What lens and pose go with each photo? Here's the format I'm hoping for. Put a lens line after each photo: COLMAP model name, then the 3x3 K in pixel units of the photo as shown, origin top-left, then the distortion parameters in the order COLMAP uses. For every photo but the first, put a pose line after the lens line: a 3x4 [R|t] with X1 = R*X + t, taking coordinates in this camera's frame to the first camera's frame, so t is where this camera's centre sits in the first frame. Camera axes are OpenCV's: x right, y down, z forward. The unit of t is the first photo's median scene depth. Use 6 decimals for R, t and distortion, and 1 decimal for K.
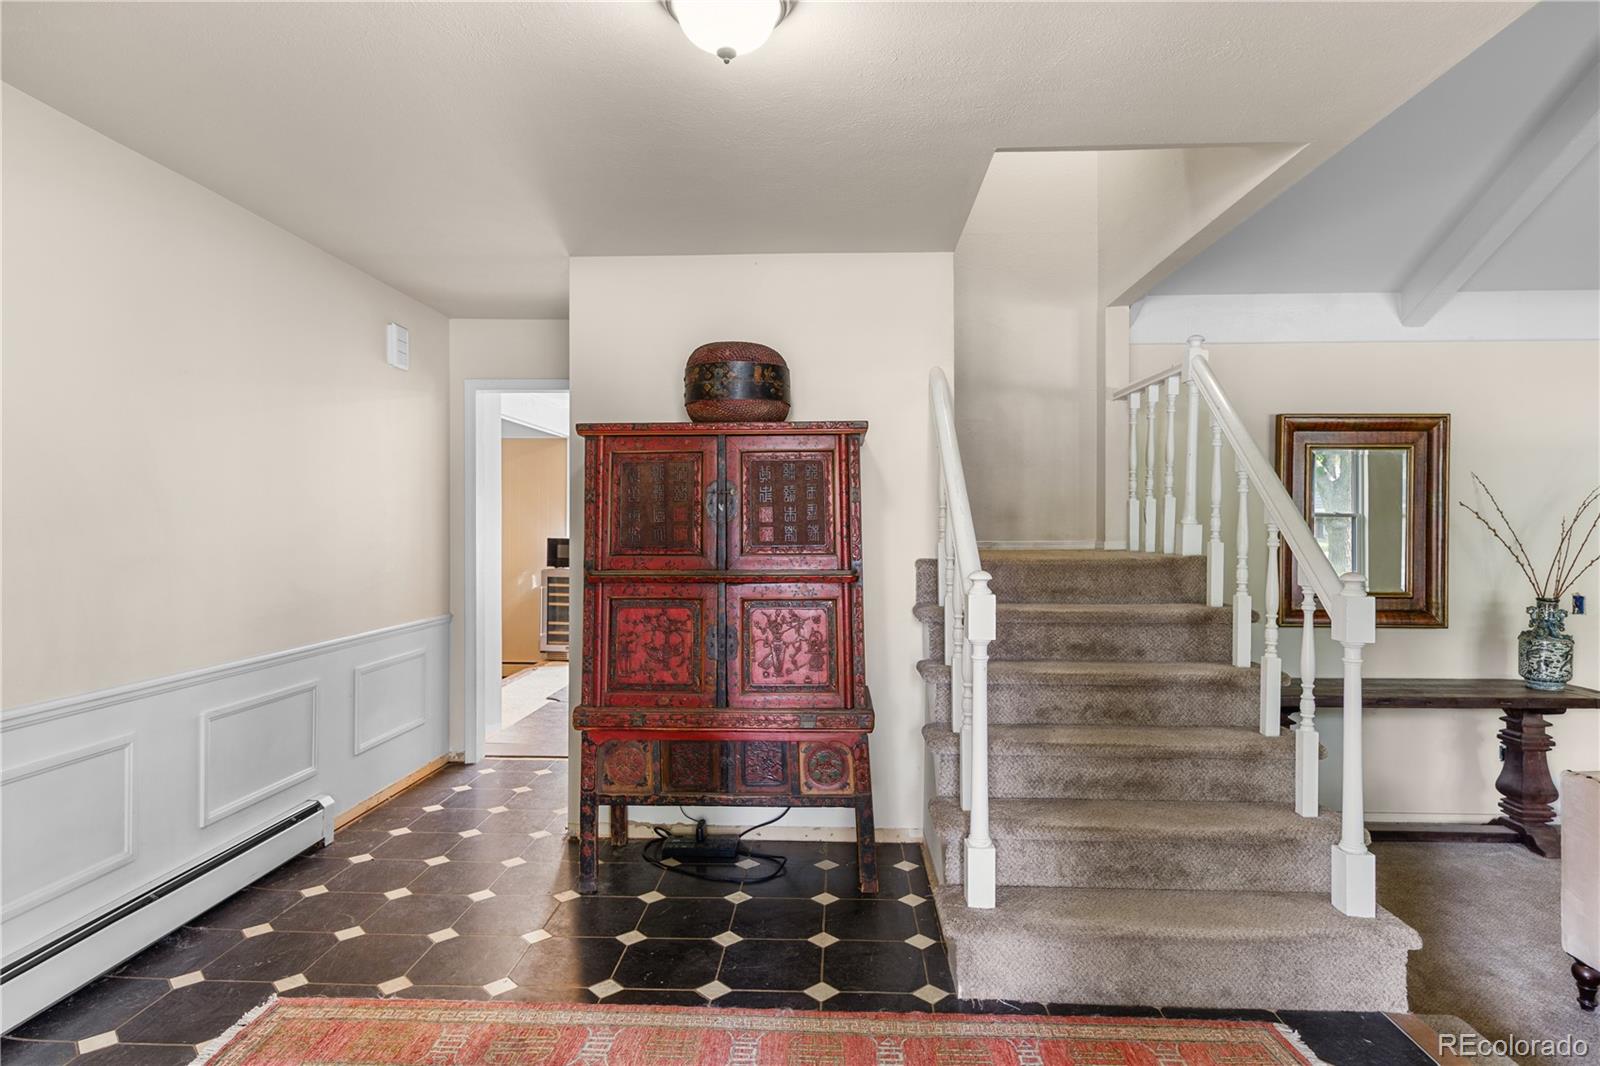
lens RADIAL K [[883.8, 0, 813.5], [0, 883.8, 510.2], [0, 0, 1]] dist [-0.002967, -0.000524]
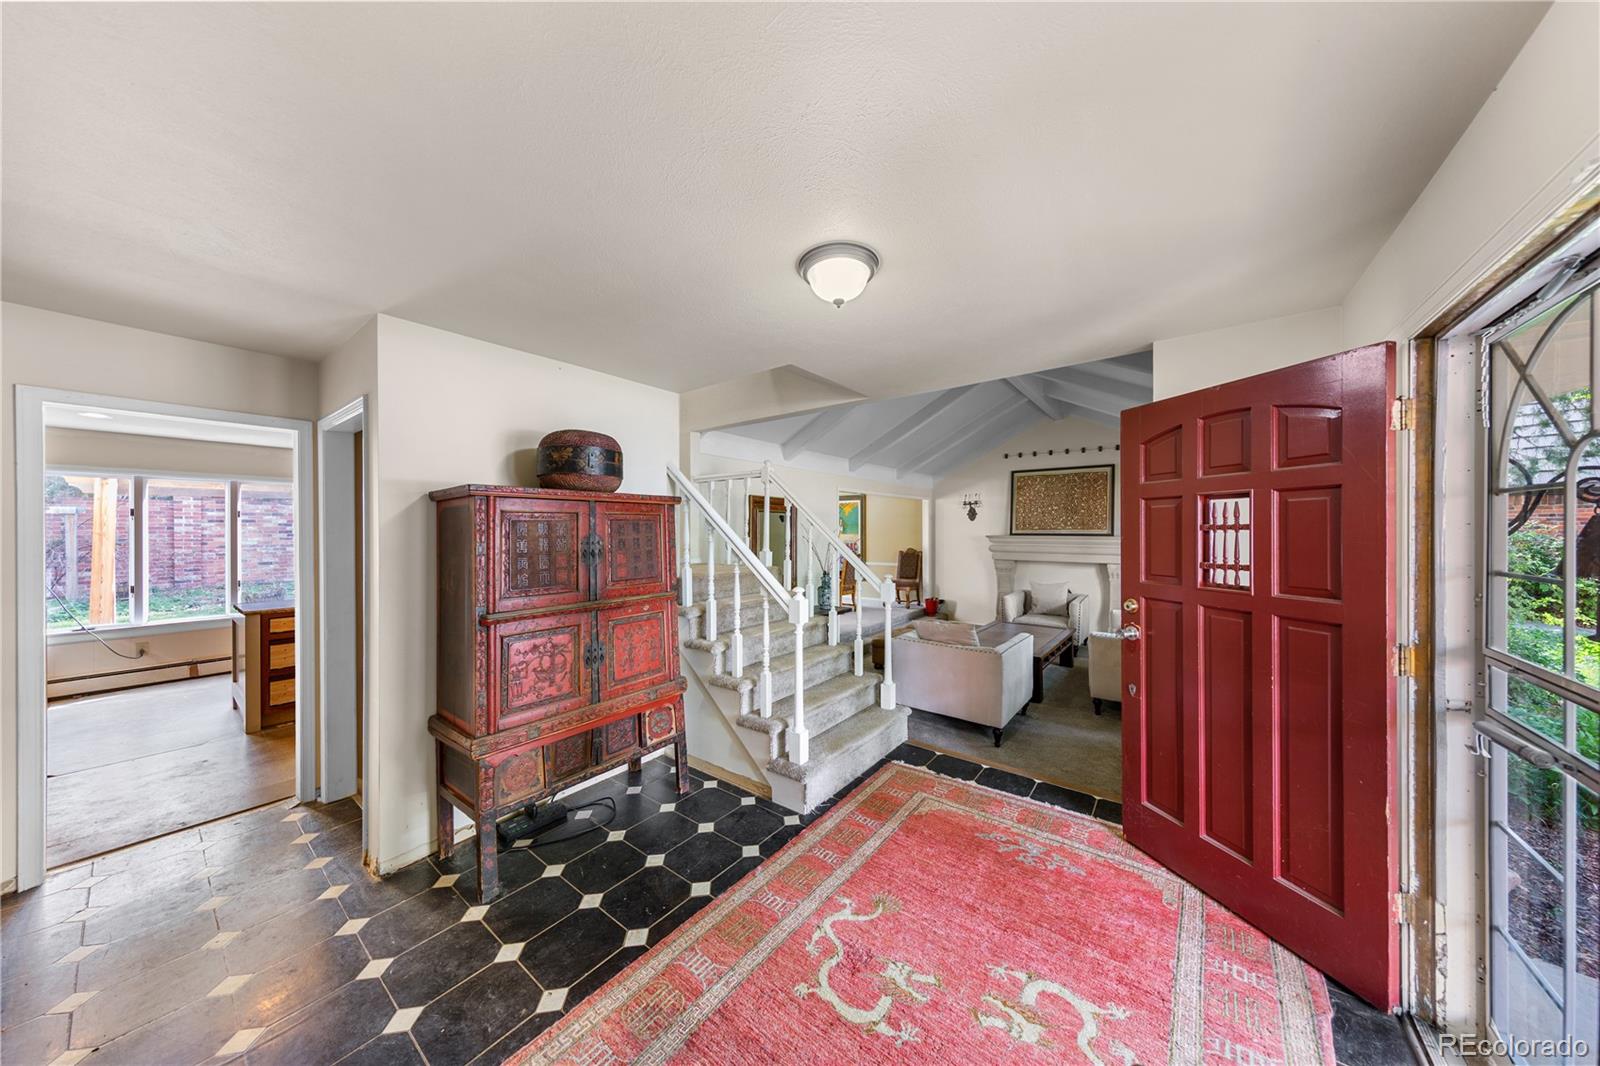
lens RADIAL K [[506.1, 0, 791.7], [0, 506.1, 531.7], [0, 0, 1]] dist [0.007531, -0.000713]
pose [[0.582335, -0.007433, 0.812915, -0.377636], [0.005415, 0.999971, 0.005265, -0.027163], [-0.812931, 0.001336, 0.582359, 0.208311]]
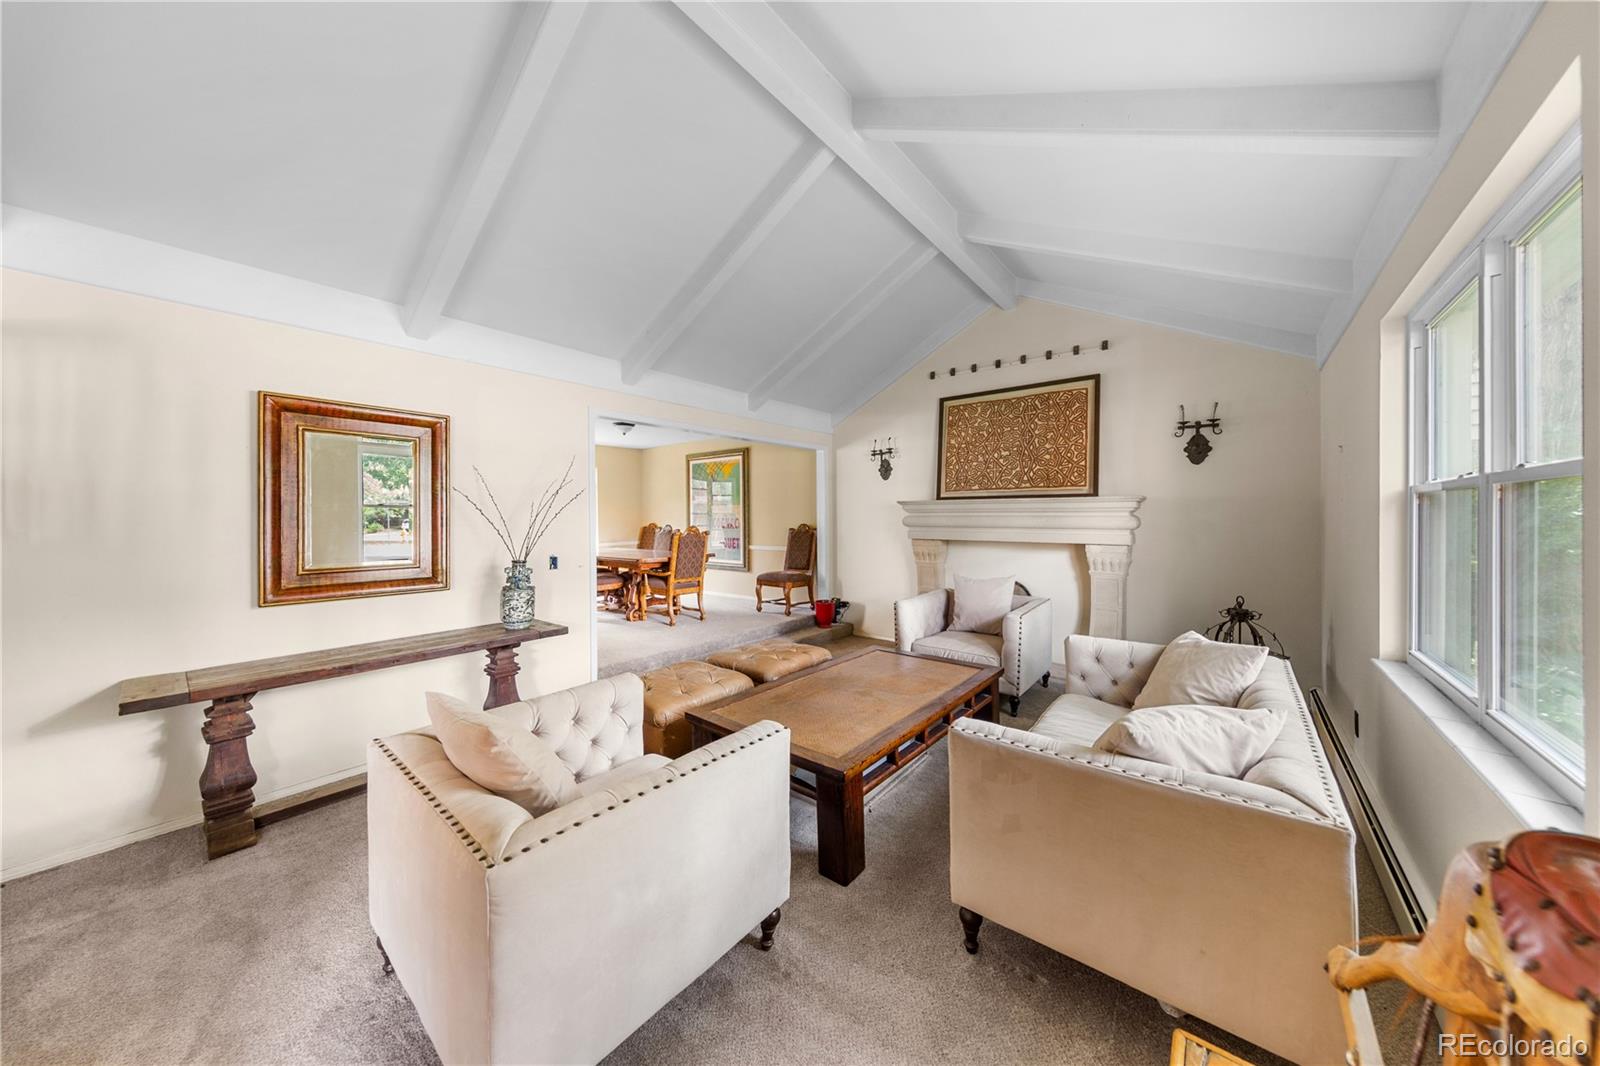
lens RADIAL K [[506.1, 0, 798.4], [0, 506.1, 521.2], [0, 0, 1]] dist [0.007531, -0.000713]
pose [[0.598267, -0.008769, 0.801249, 0.472049], [0.003472, 0.999959, 0.008351, 0.035697], [-0.801289, -0.002214, 0.598273, 0.198182]]
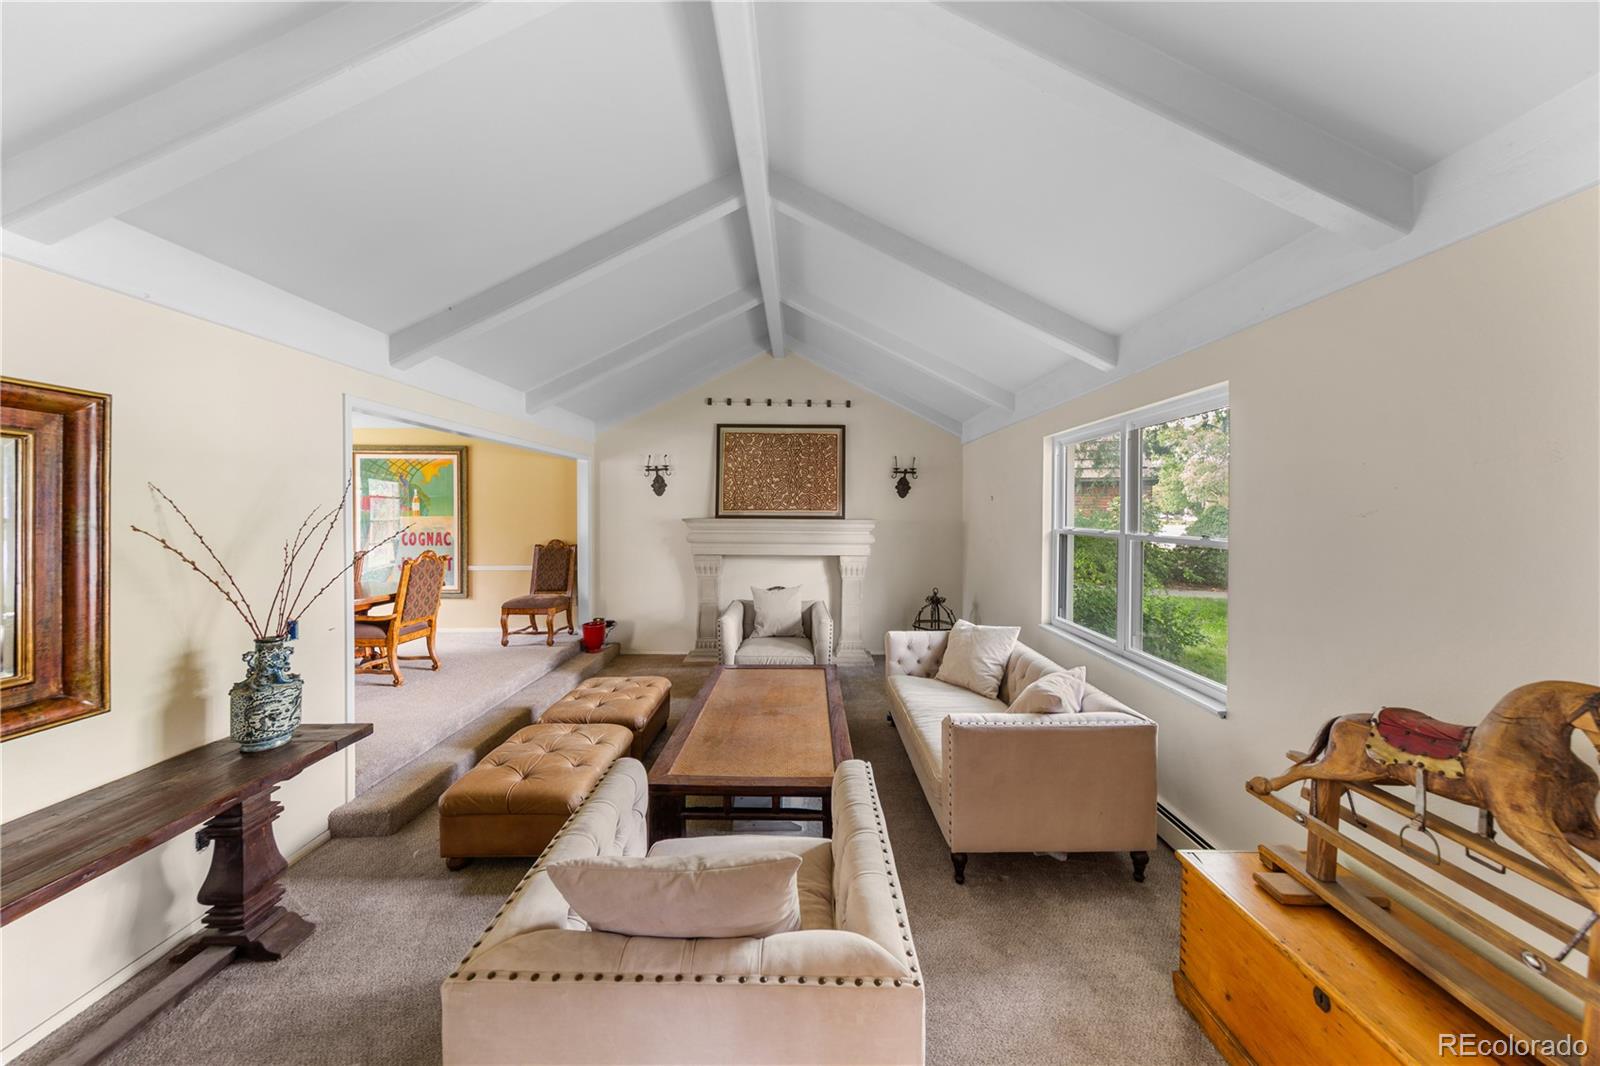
lens RADIAL K [[506.1, 0, 768.8], [0, 506.1, 513.9], [0, 0, 1]] dist [0.007531, -0.000713]
pose [[-0.030268, -0.011941, 0.999470, 0.334379], [-0.003743, 0.999923, 0.011833, -0.026095], [-0.999535, -0.003383, -0.030310, 0.541205]]
